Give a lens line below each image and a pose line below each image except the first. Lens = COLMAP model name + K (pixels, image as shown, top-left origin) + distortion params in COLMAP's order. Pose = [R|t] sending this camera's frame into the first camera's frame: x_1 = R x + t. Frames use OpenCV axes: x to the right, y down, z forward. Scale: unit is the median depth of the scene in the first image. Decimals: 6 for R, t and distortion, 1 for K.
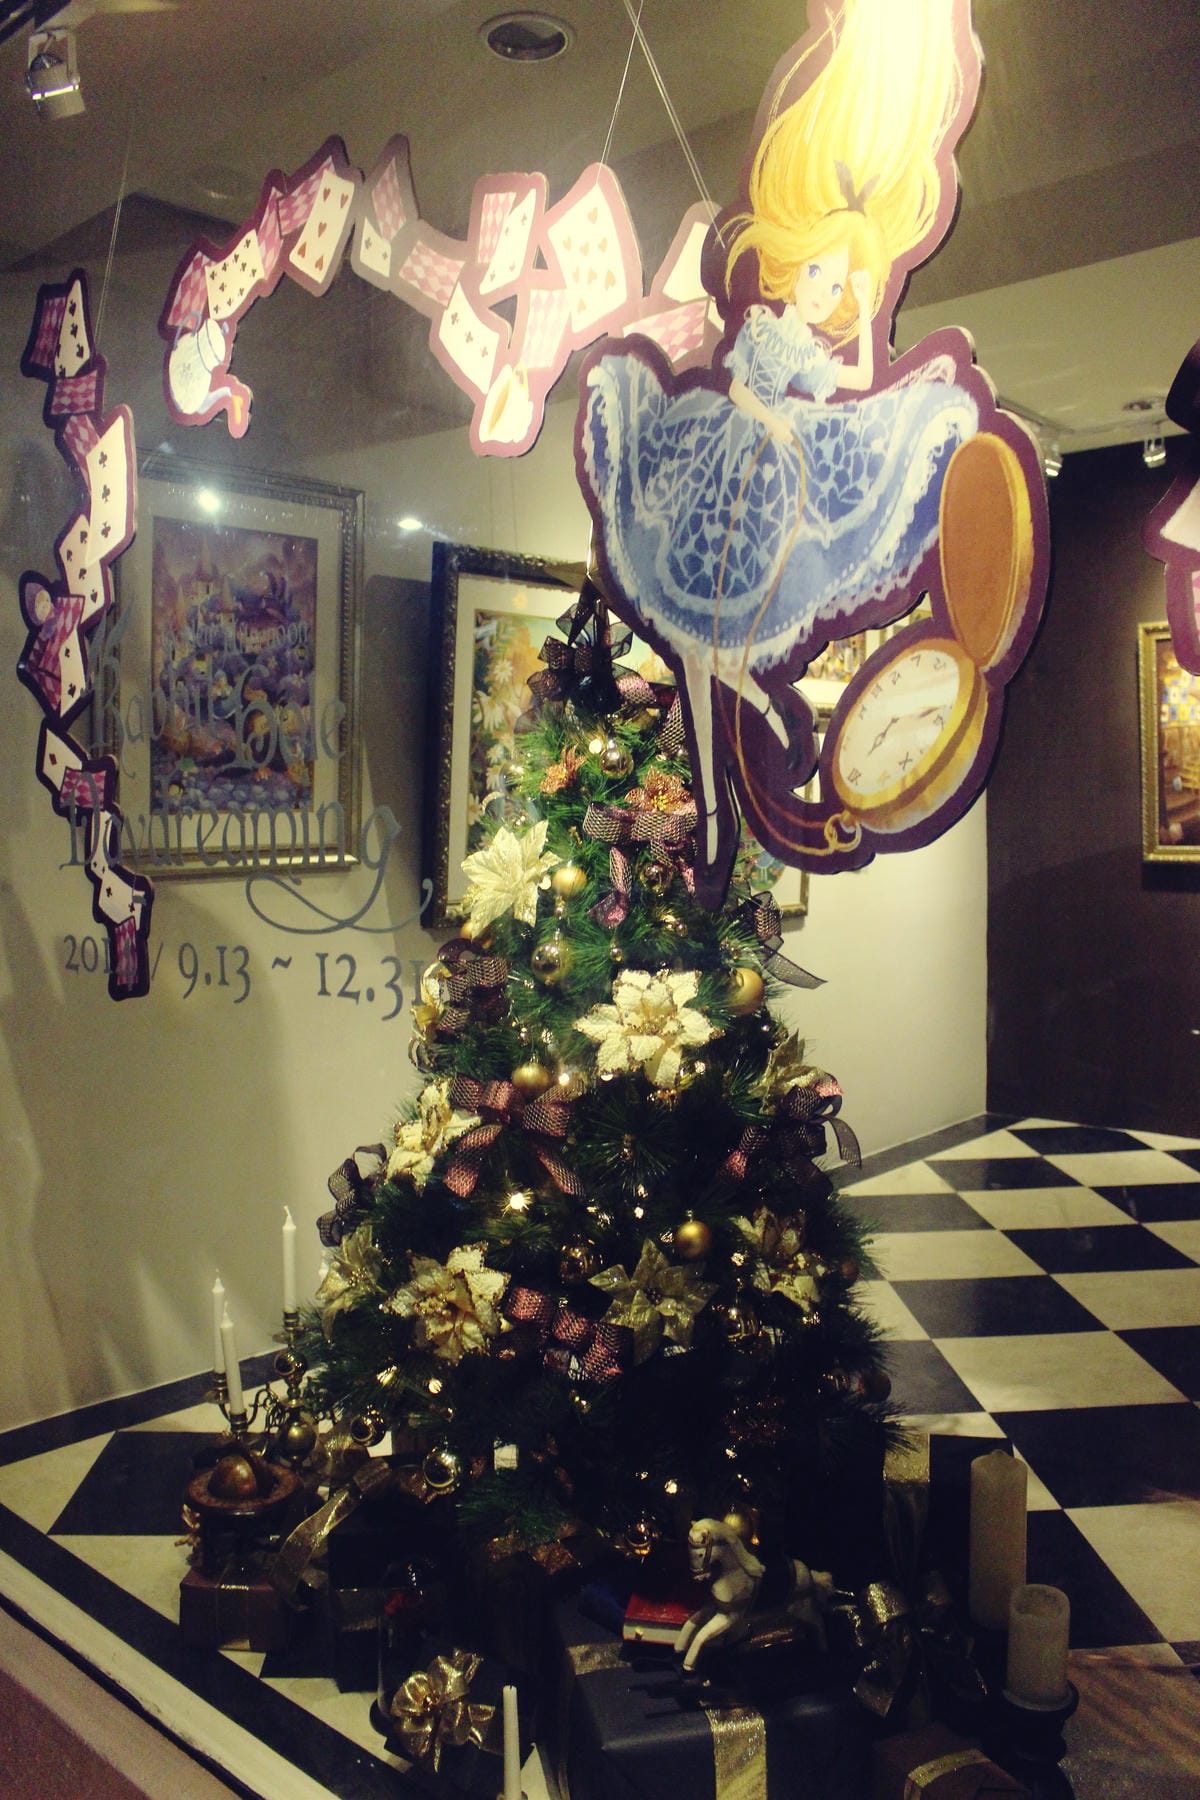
lens RADIAL K [[1436.7, 0, 600.0], [0, 1436.7, 900.0], [0, 0, 1]] dist [-0.161407, 0.153898]
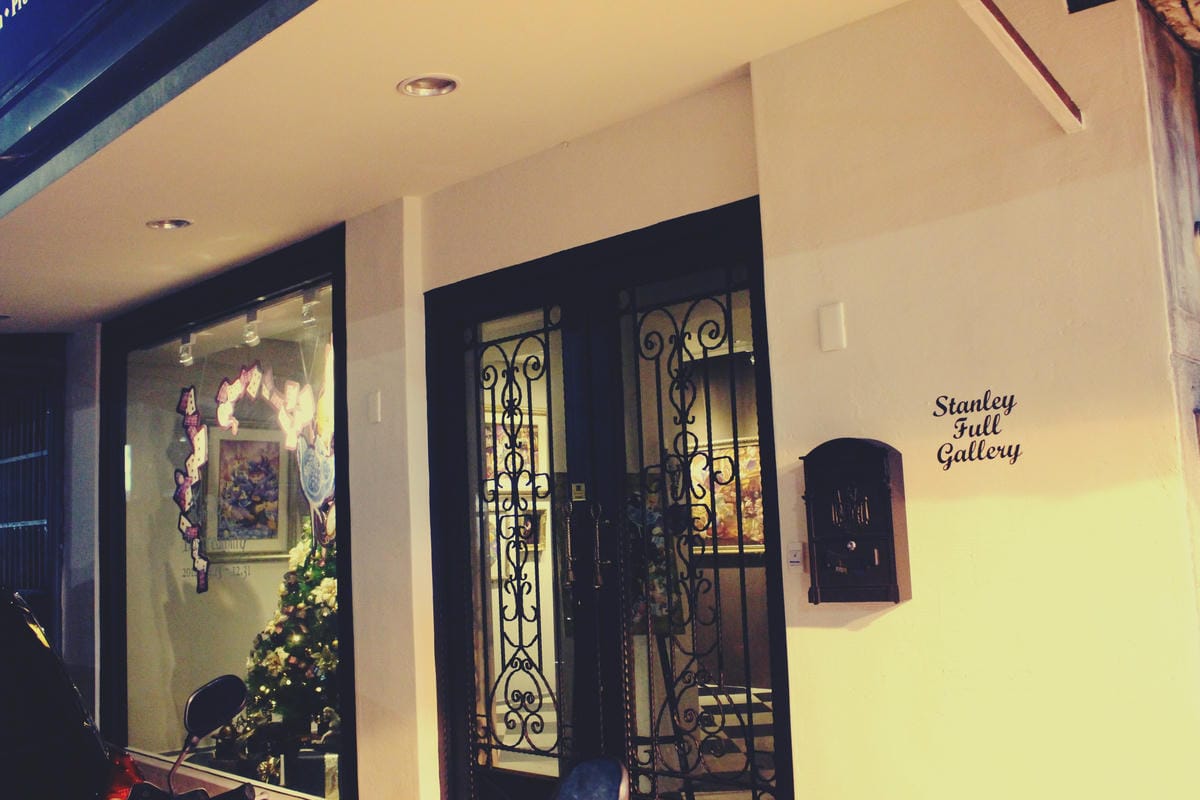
lens RADIAL K [[1165.1, 0, 600.0], [0, 1165.1, 400.0], [0, 0, 1]] dist [-0.108744, 0.009867]
pose [[0.999043, -0.027740, -0.033827, 0.756296], [0.021215, 0.983453, -0.179919, 0.132647], [0.038258, 0.179029, 0.983100, -1.830356]]
